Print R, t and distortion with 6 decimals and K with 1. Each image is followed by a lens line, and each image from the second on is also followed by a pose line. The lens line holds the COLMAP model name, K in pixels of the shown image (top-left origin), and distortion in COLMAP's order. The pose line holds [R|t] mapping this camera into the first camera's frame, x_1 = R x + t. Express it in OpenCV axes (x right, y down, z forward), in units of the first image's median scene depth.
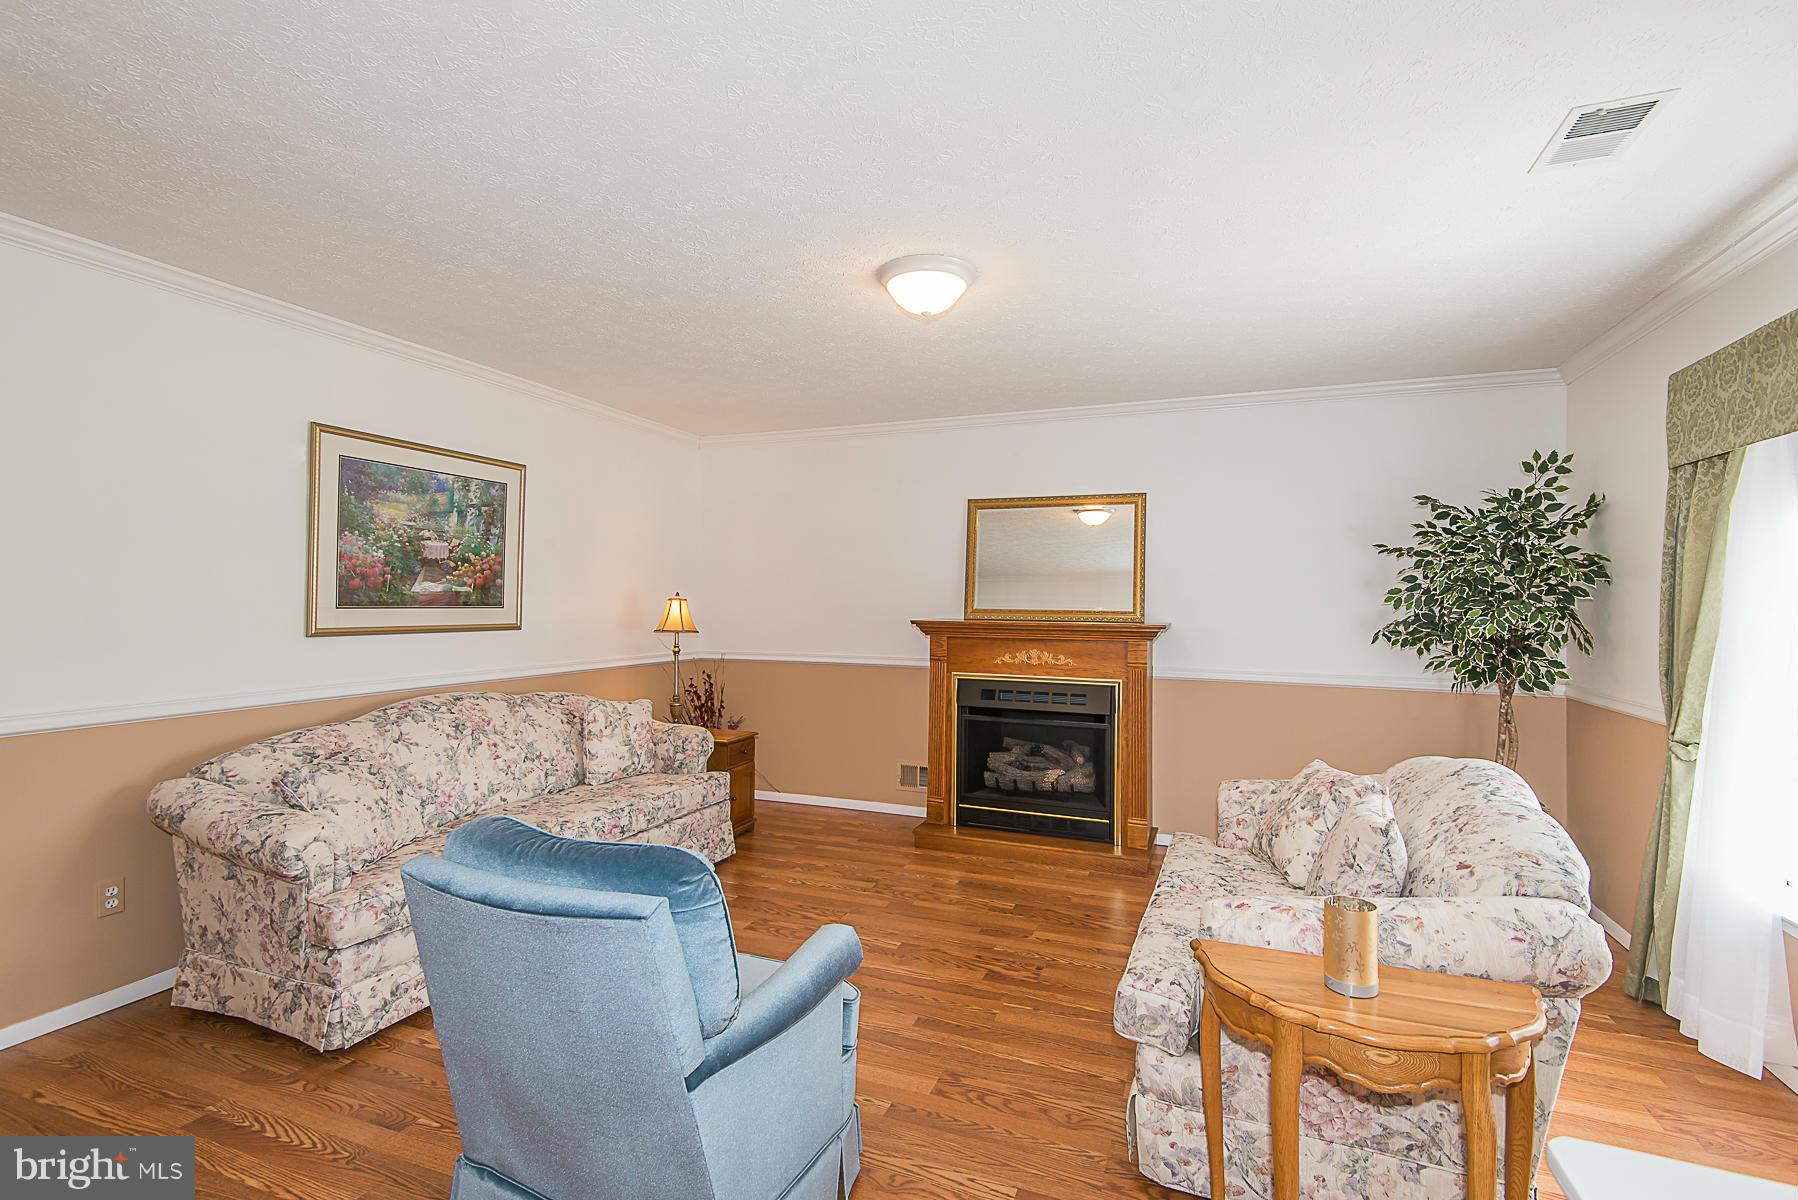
lens RADIAL K [[806.5, 0, 902.3], [0, 806.5, 598.9], [0, 0, 1]] dist [0.022238, -0.000260]
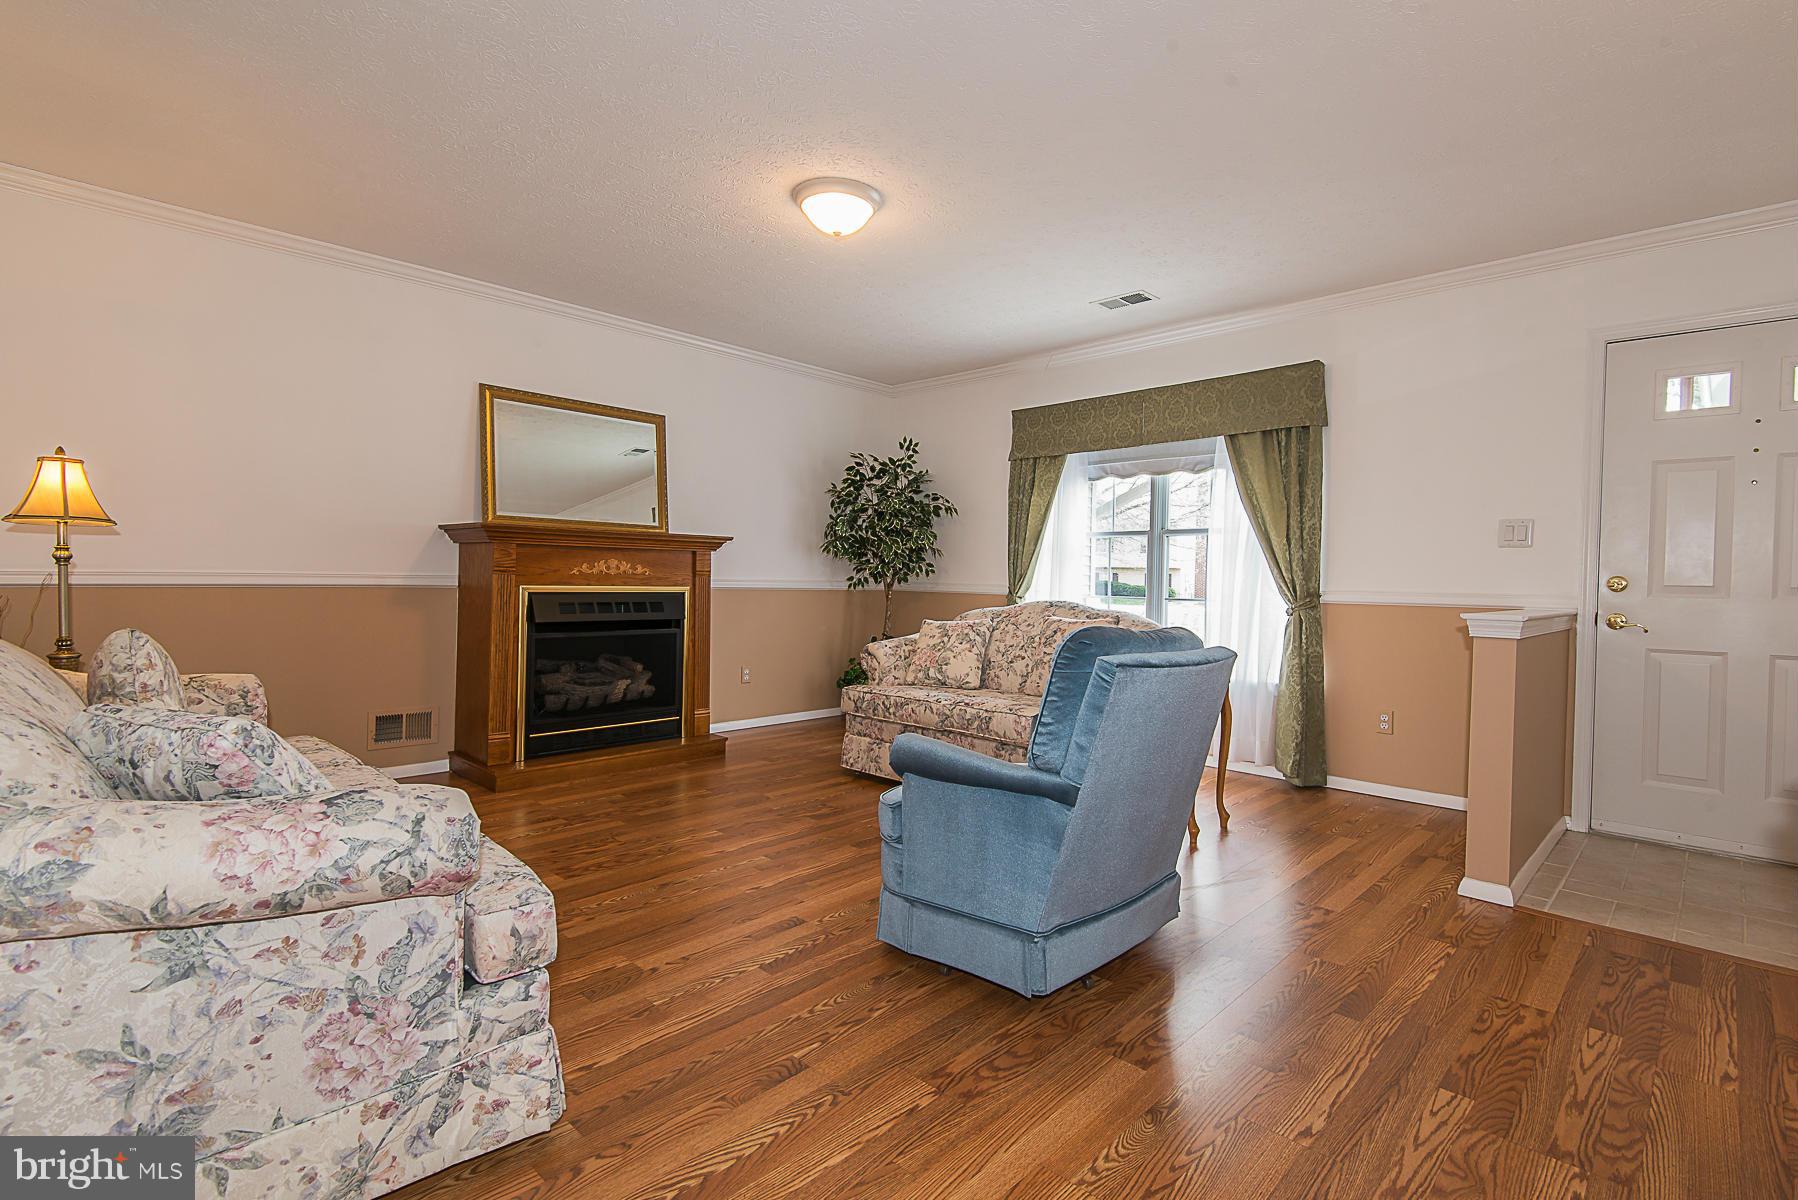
lens RADIAL K [[842.1, 0, 910.3], [0, 842.1, 597.8], [0, 0, 1]] dist [0.012325, -0.000641]
pose [[0.378332, -0.023600, 0.925369, -0.746383], [-0.018302, 0.999289, 0.032968, 0.080613], [-0.925489, -0.029409, 0.377631, 0.328022]]
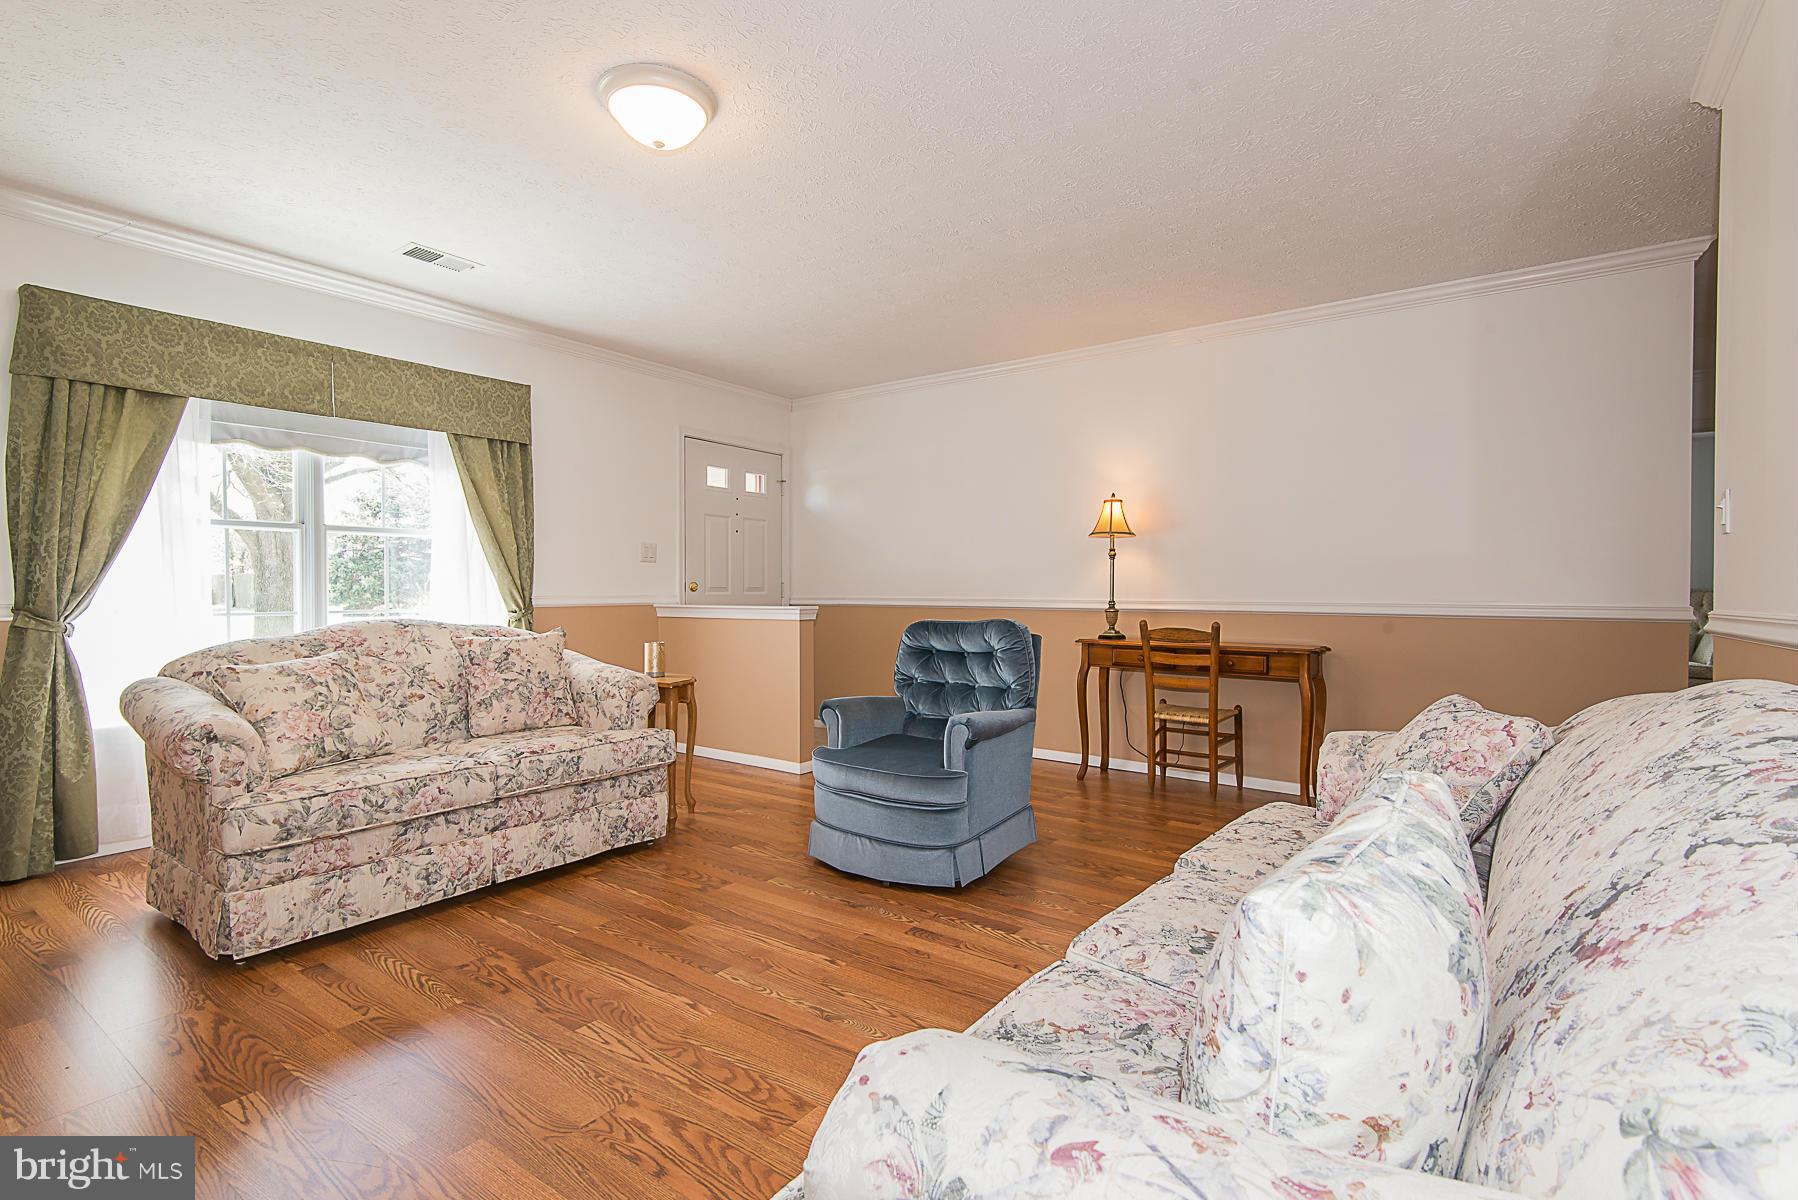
lens RADIAL K [[842.1, 0, 910.3], [0, 842.1, 597.8], [0, 0, 1]] dist [0.012325, -0.000641]
pose [[-0.969713, -0.012058, 0.243951, -0.330781], [-0.009731, 0.999895, 0.010740, 0.082130], [-0.244054, 0.008041, -0.969728, 1.314031]]
